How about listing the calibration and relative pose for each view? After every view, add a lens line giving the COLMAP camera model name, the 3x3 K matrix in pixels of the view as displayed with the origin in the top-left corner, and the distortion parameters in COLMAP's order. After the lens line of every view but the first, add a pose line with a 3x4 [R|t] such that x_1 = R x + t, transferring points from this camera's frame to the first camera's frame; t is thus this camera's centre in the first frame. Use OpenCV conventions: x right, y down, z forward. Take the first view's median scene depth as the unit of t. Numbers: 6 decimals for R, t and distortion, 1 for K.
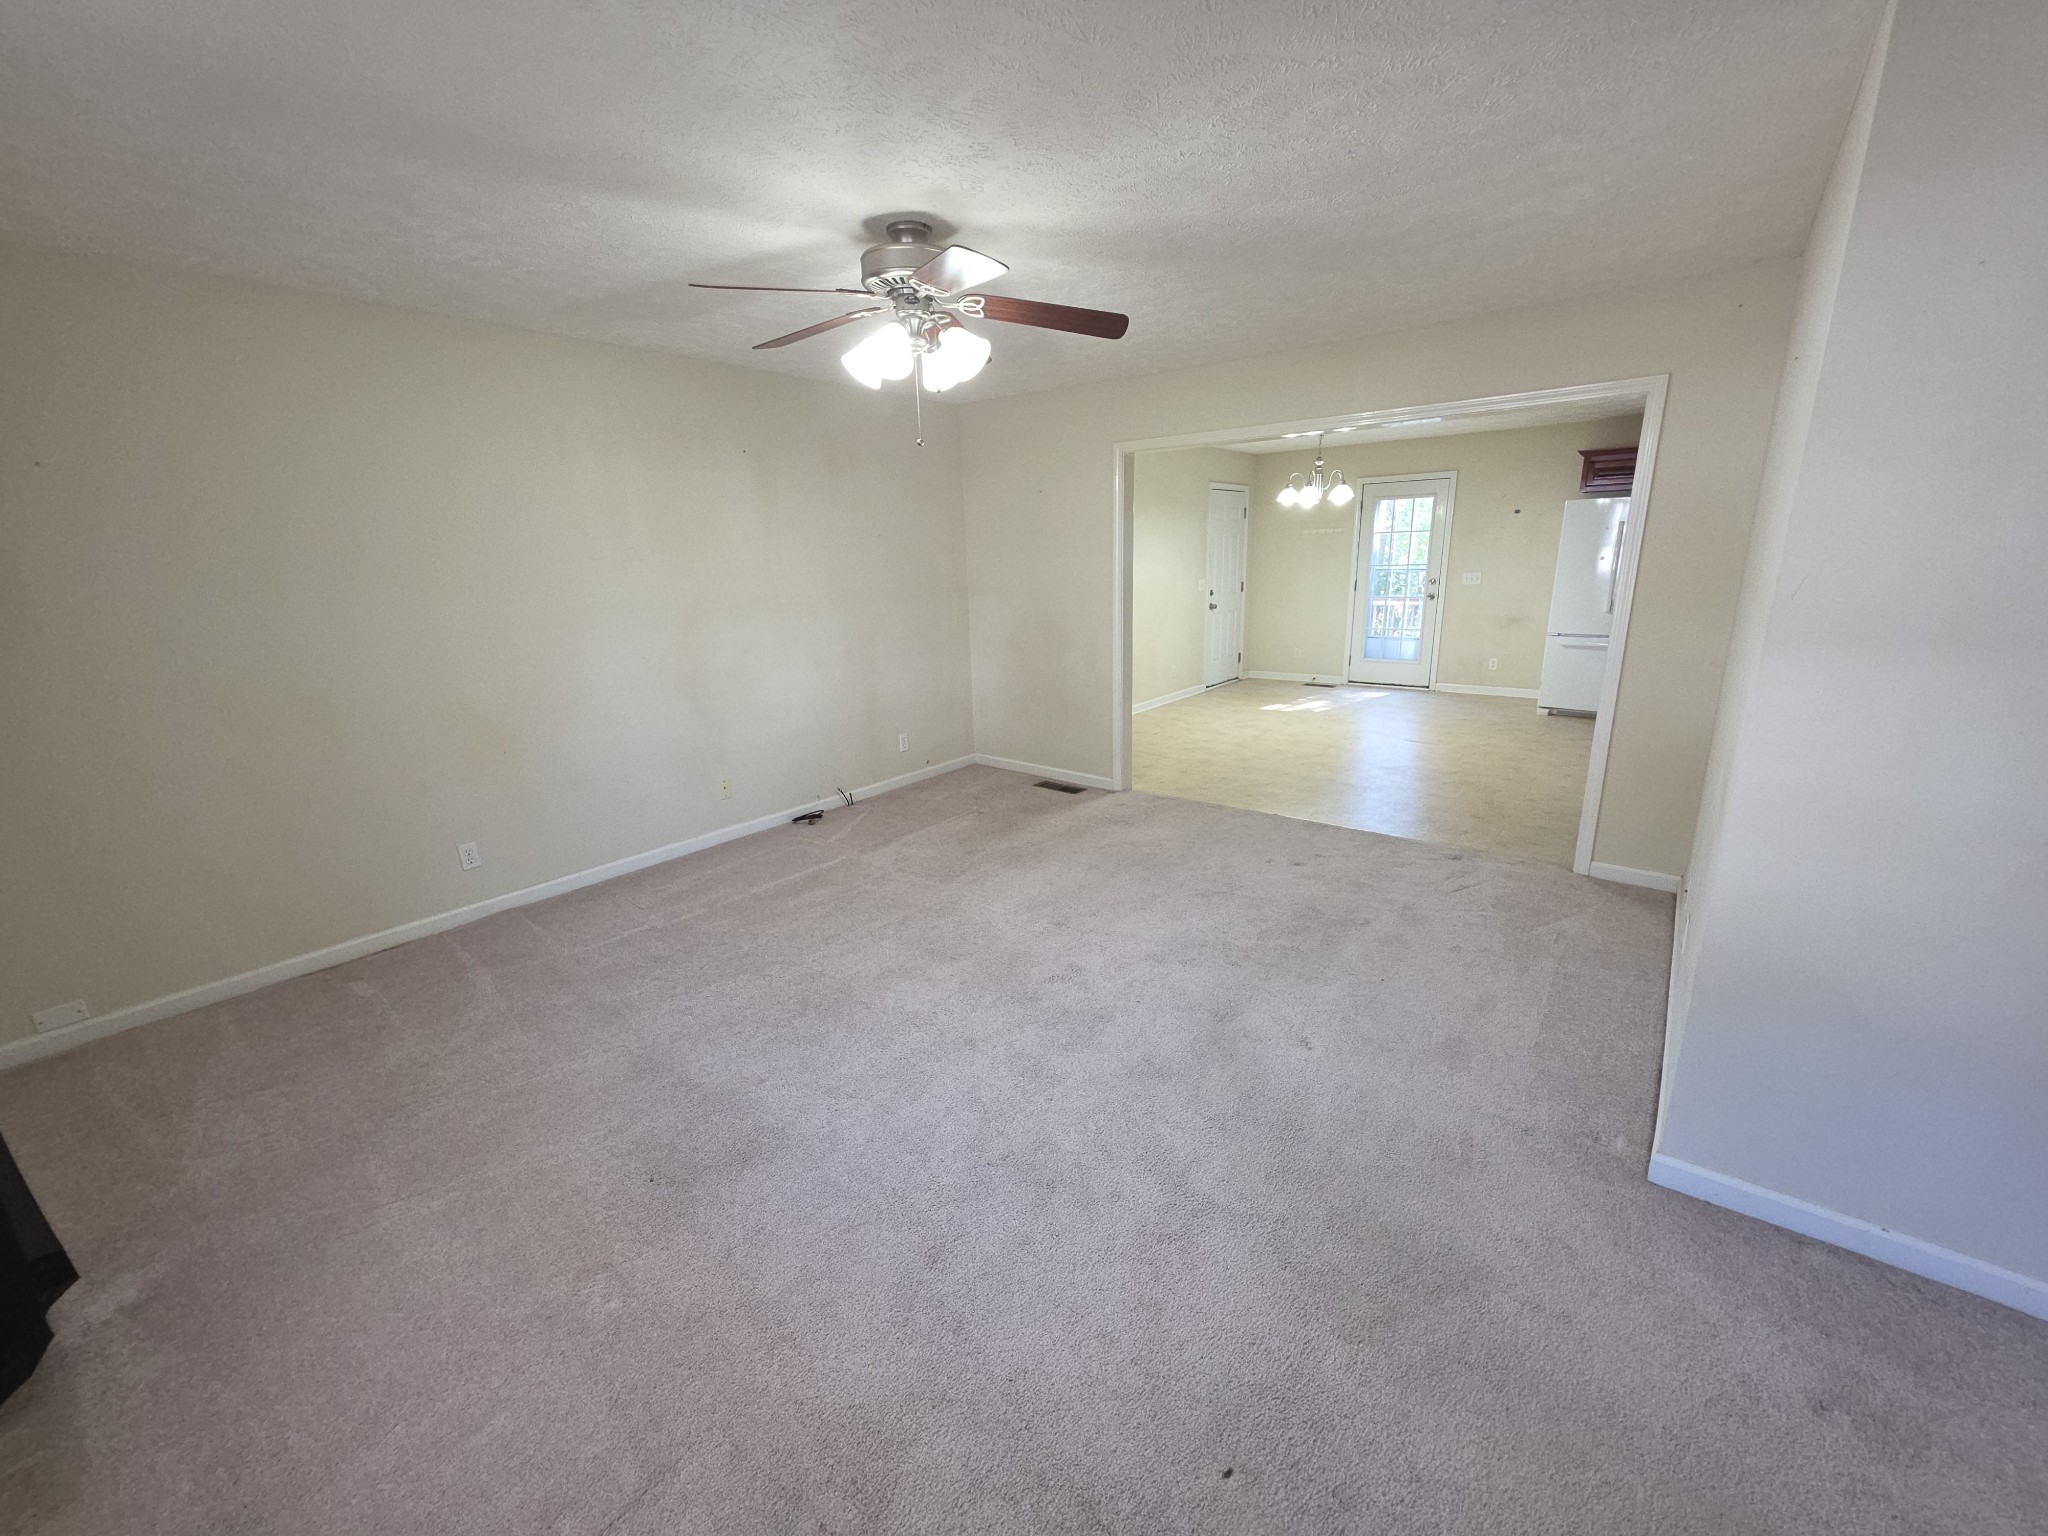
lens RADIAL K [[819.5, 0, 1030.5], [0, 819.5, 772.1], [0, 0, 1]] dist [0.000790, -0.000868]
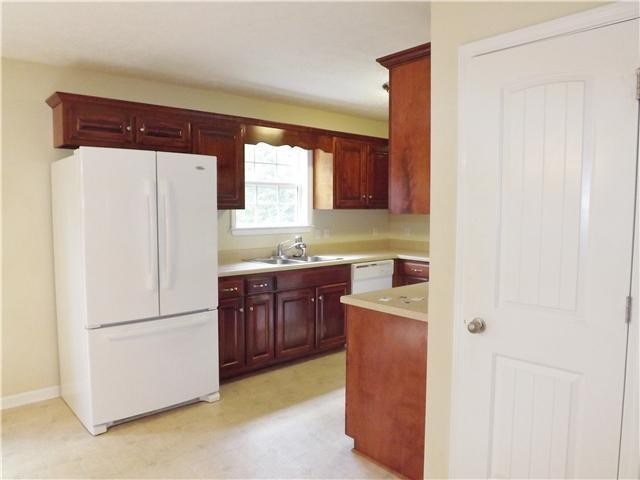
lens RADIAL K [[461.3, 0, 309.9], [0, 461.3, 242.3], [0, 0, 1]] dist [-0.052153, -0.000284]
pose [[0.187903, -0.044298, 0.981188, 0.654595], [0.249150, 0.968457, -0.003990, -0.441084], [-0.950061, 0.245213, 0.193013, 1.674803]]
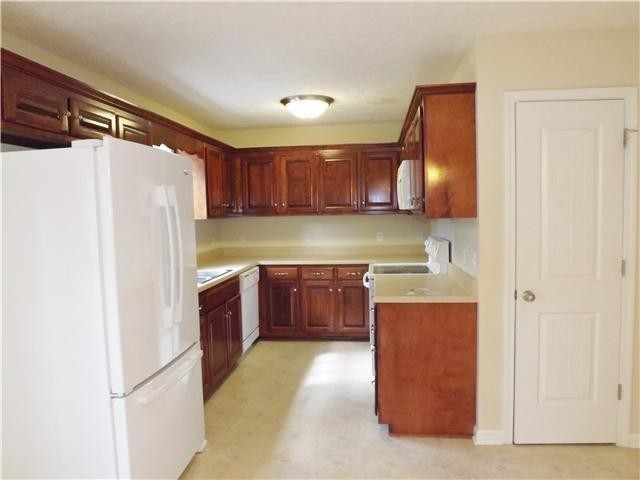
lens RADIAL K [[461.3, 0, 309.9], [0, 461.3, 242.3], [0, 0, 1]] dist [-0.052153, -0.000284]
pose [[-0.507167, -0.014229, 0.861730, 0.776354], [0.264557, 0.949021, 0.171374, -0.636307], [-0.820238, 0.314891, -0.477548, 2.346820]]
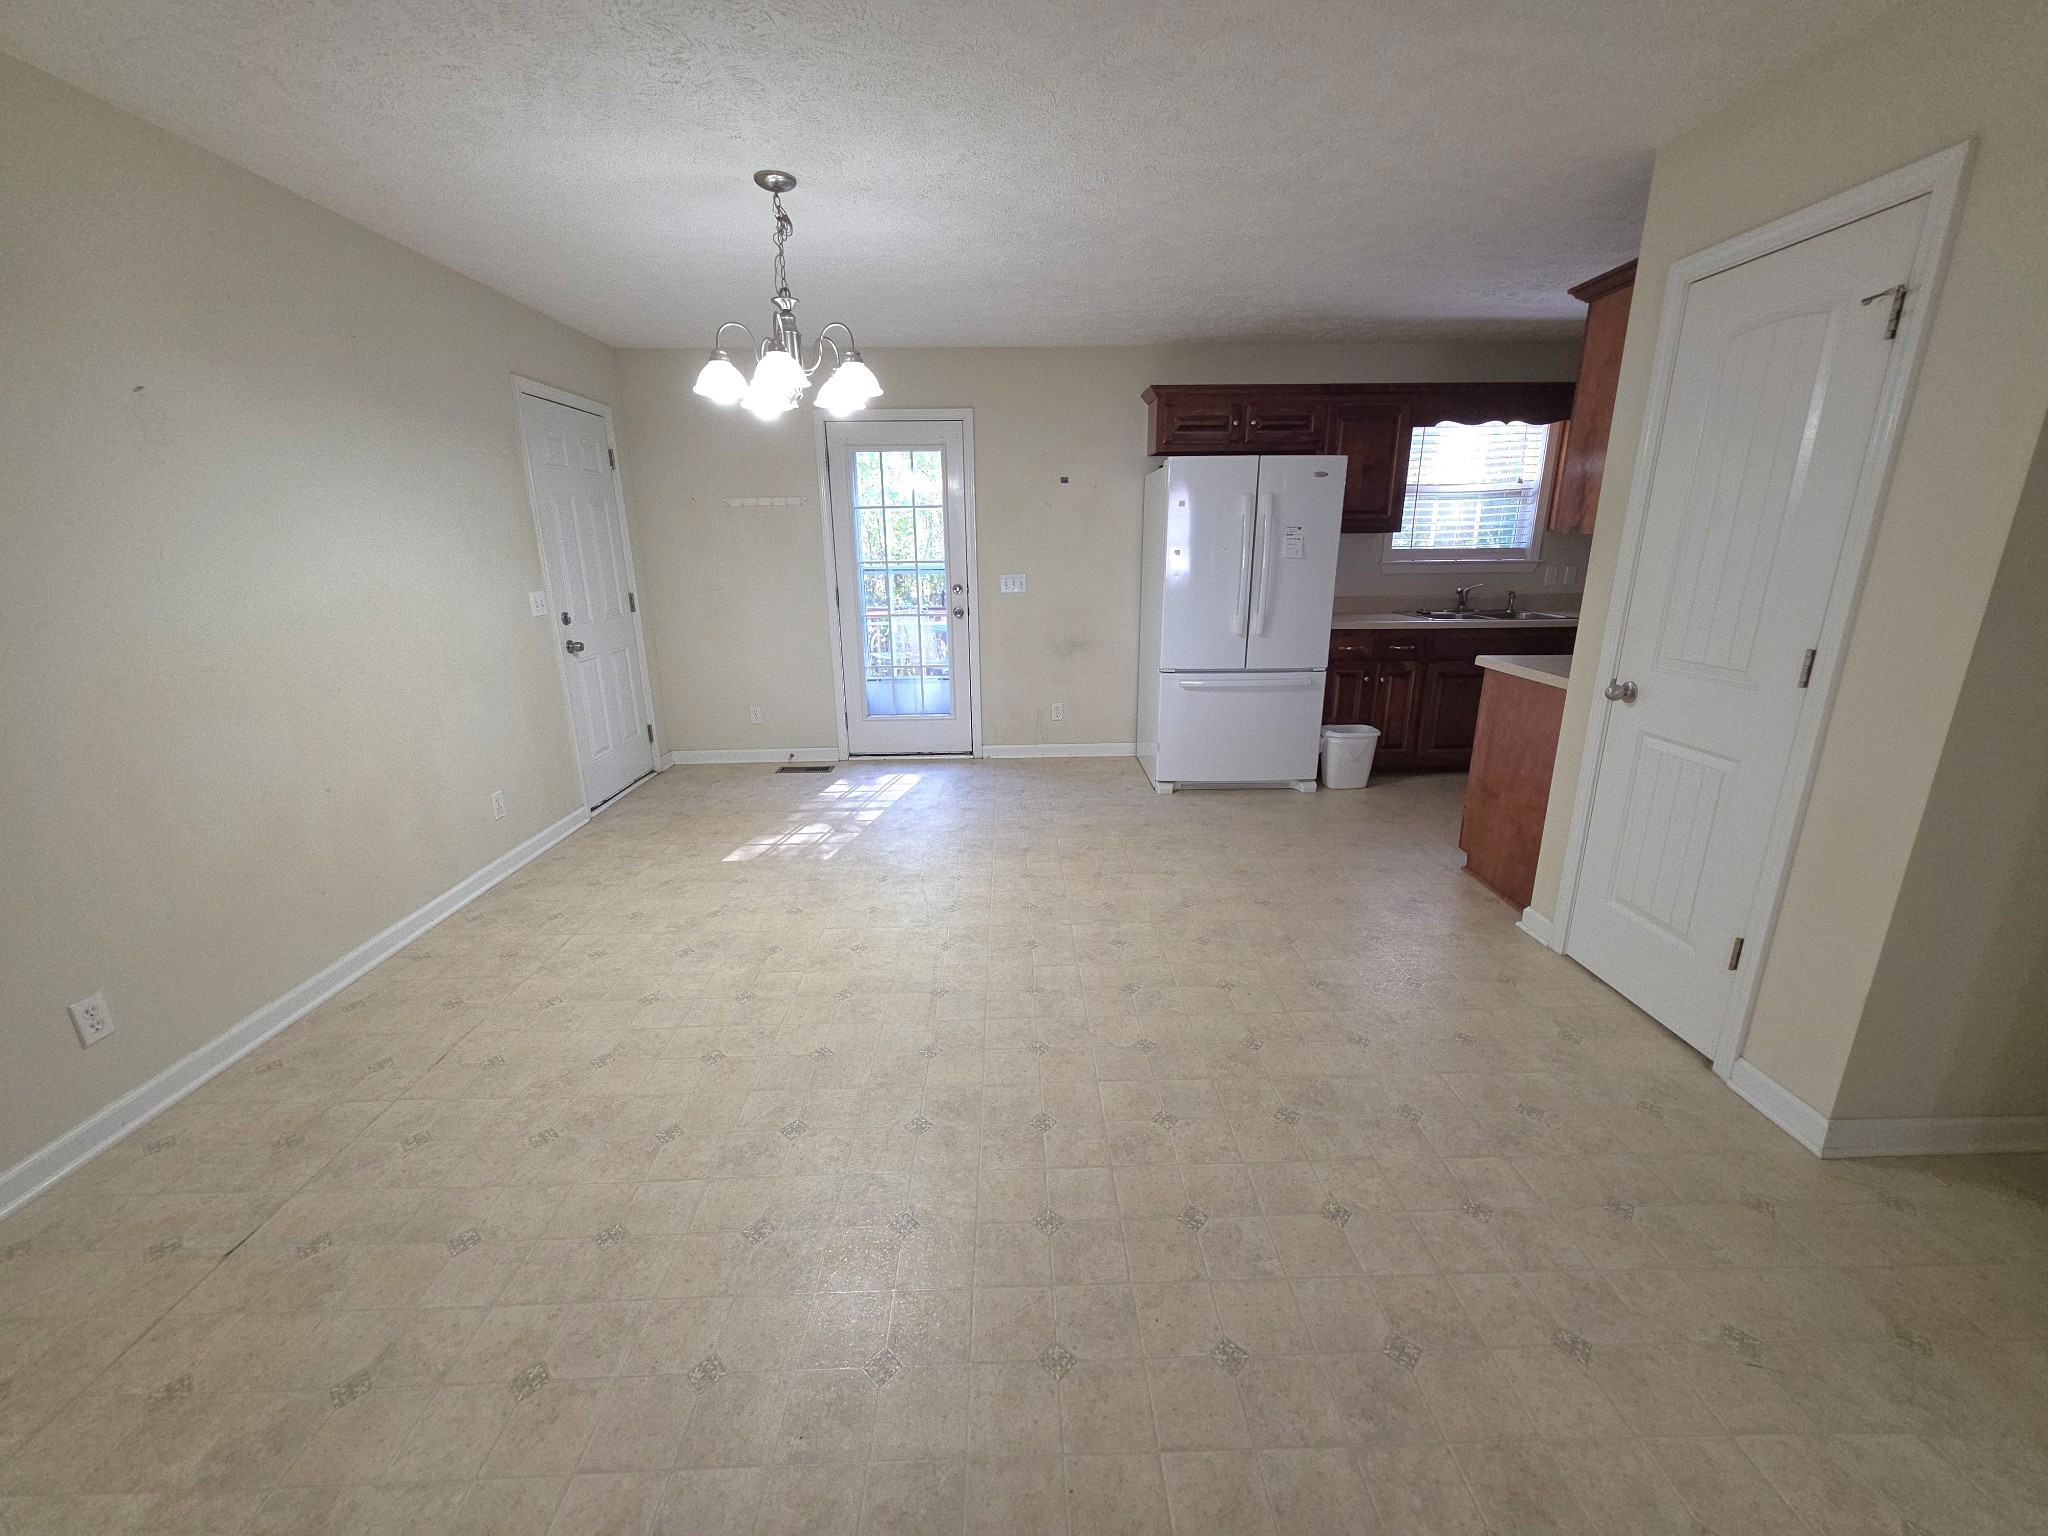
lens RADIAL K [[819.5, 0, 1030.5], [0, 819.5, 772.1], [0, 0, 1]] dist [0.000790, -0.000868]
pose [[0.766900, -0.155609, 0.622616, 0.335780], [0.154948, 0.986353, 0.055662, -0.329917], [-0.622781, 0.053786, 0.780545, 1.327281]]
